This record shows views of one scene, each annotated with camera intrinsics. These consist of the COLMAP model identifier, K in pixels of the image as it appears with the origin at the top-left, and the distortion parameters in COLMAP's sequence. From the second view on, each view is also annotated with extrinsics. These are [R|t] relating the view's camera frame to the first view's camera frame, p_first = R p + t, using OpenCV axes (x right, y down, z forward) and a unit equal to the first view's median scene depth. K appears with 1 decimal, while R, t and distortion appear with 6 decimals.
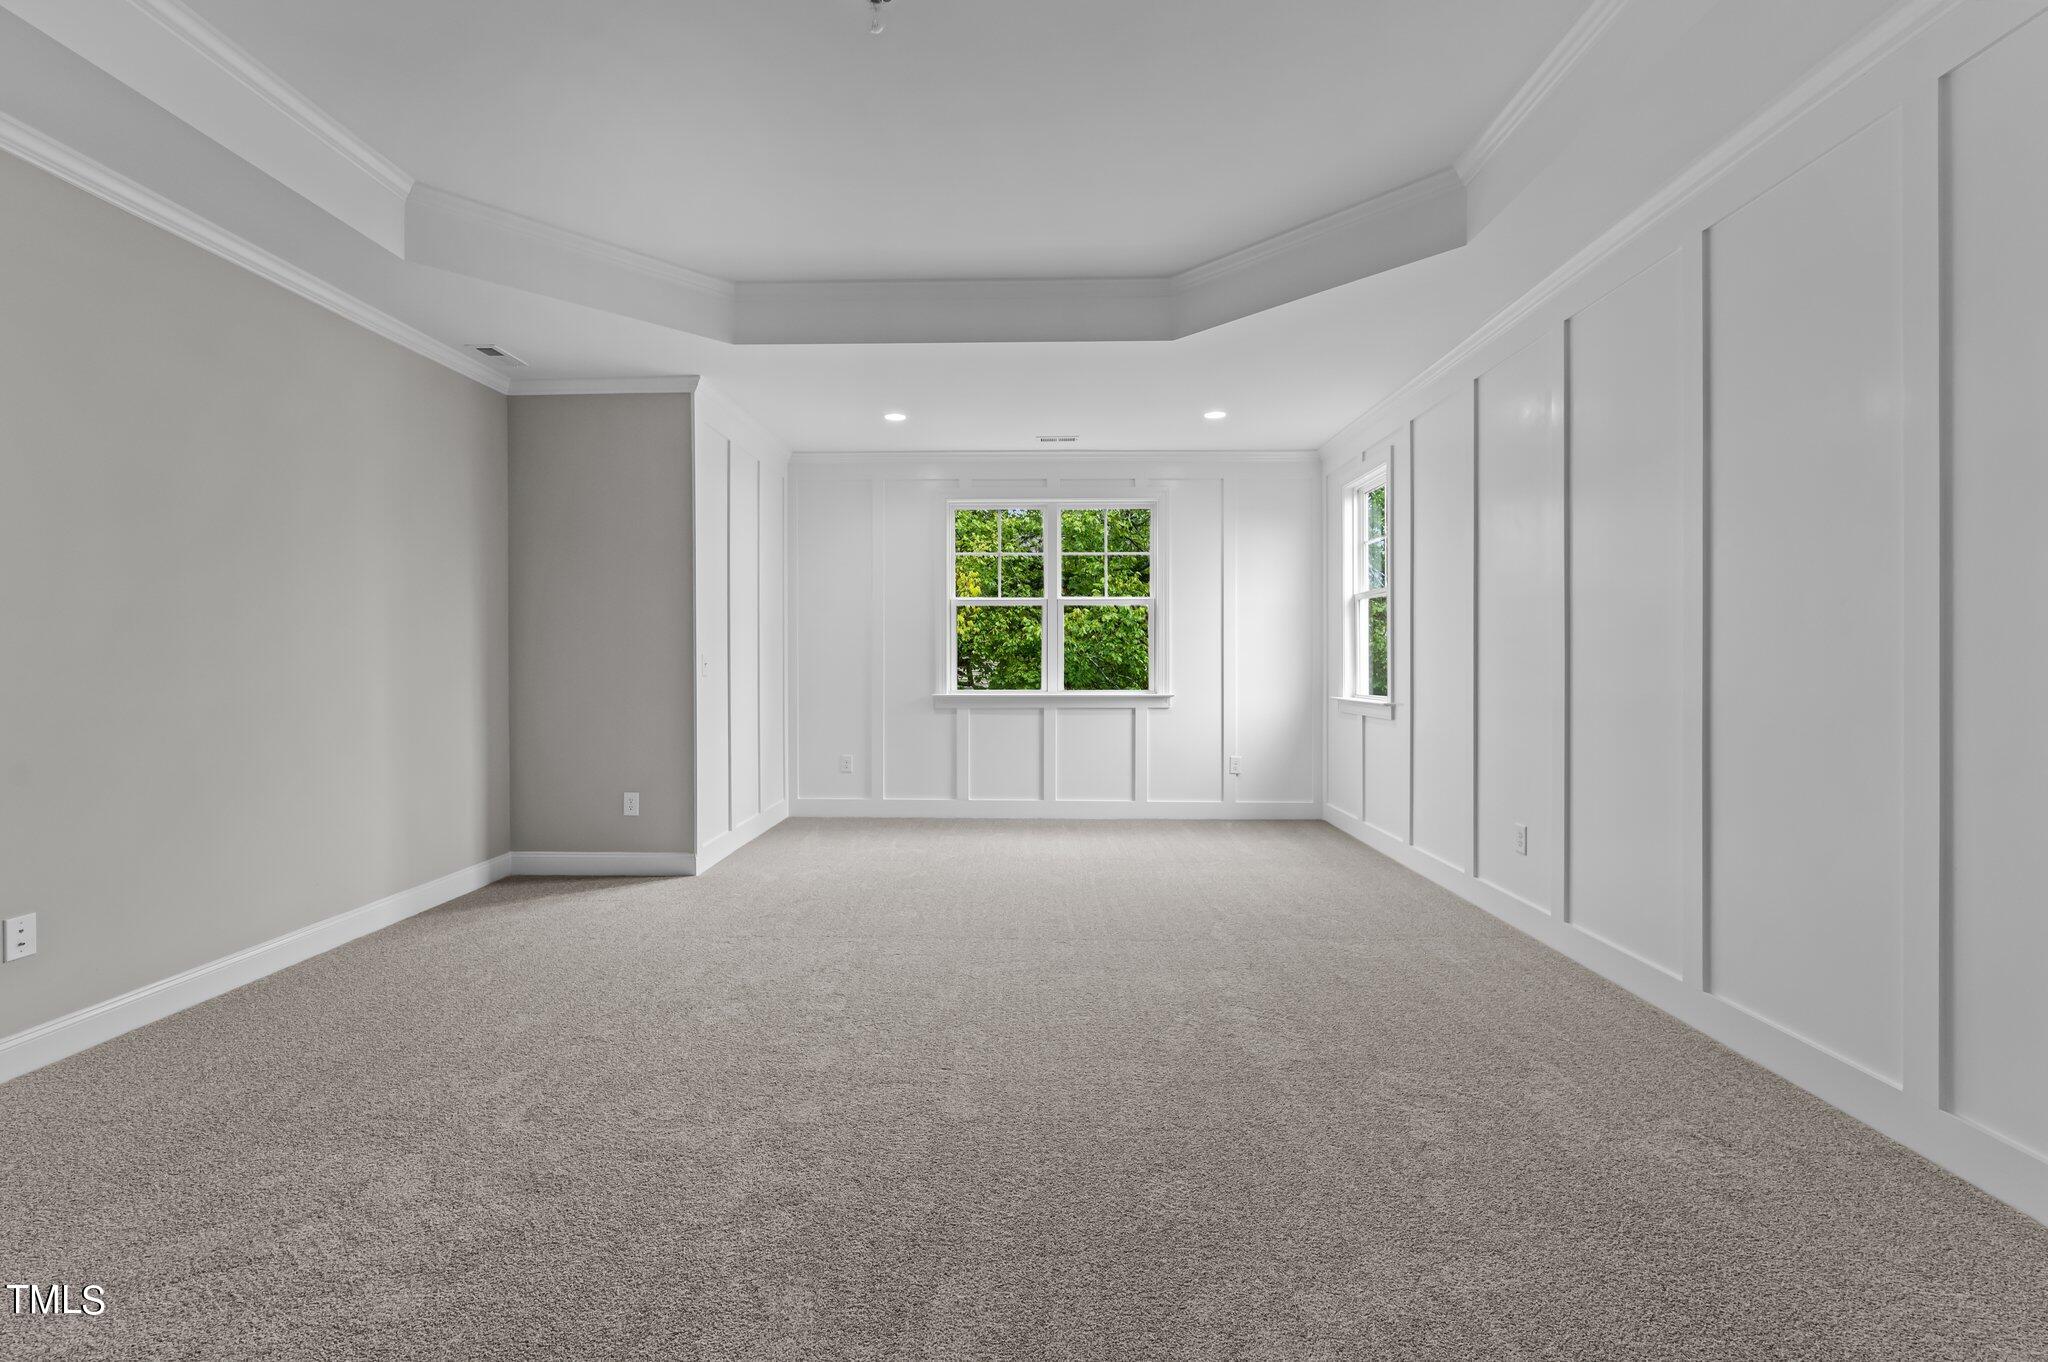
lens RADIAL K [[876.5, 0, 1023.0], [0, 876.5, 667.6], [0, 0, 1]] dist [0.003380, -0.001524]
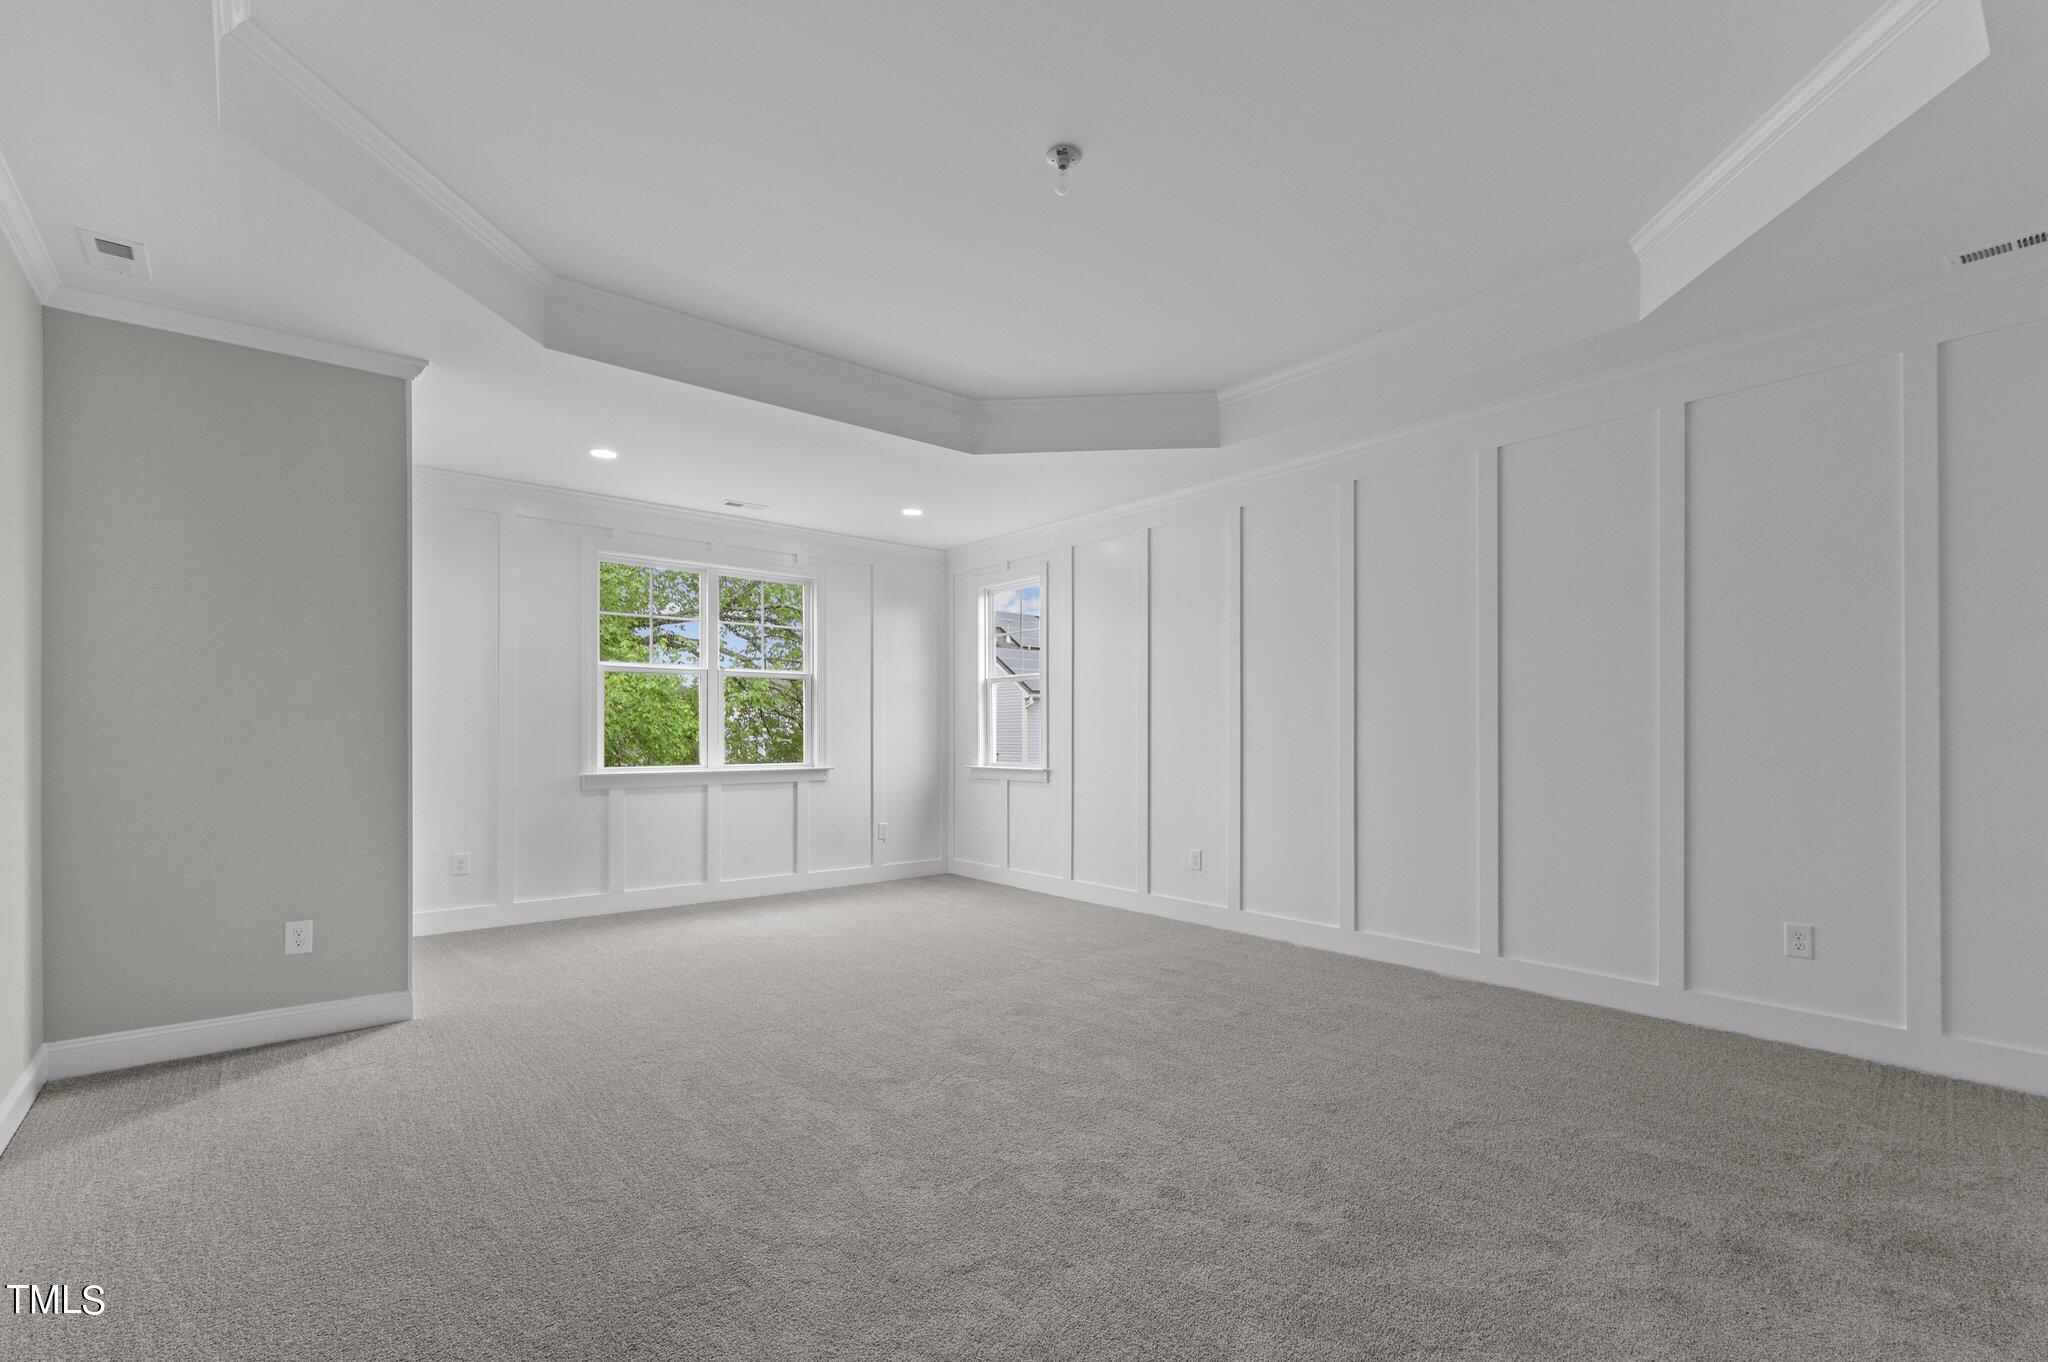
lens RADIAL K [[876.5, 0, 1042.6], [0, 876.5, 739.2], [0, 0, 1]] dist [0.003380, -0.001524]
pose [[0.753122, -0.003230, 0.657873, -0.331828], [0.004892, 0.999988, -0.000691, -0.000522], [-0.657863, 0.003738, 0.753129, 0.052065]]
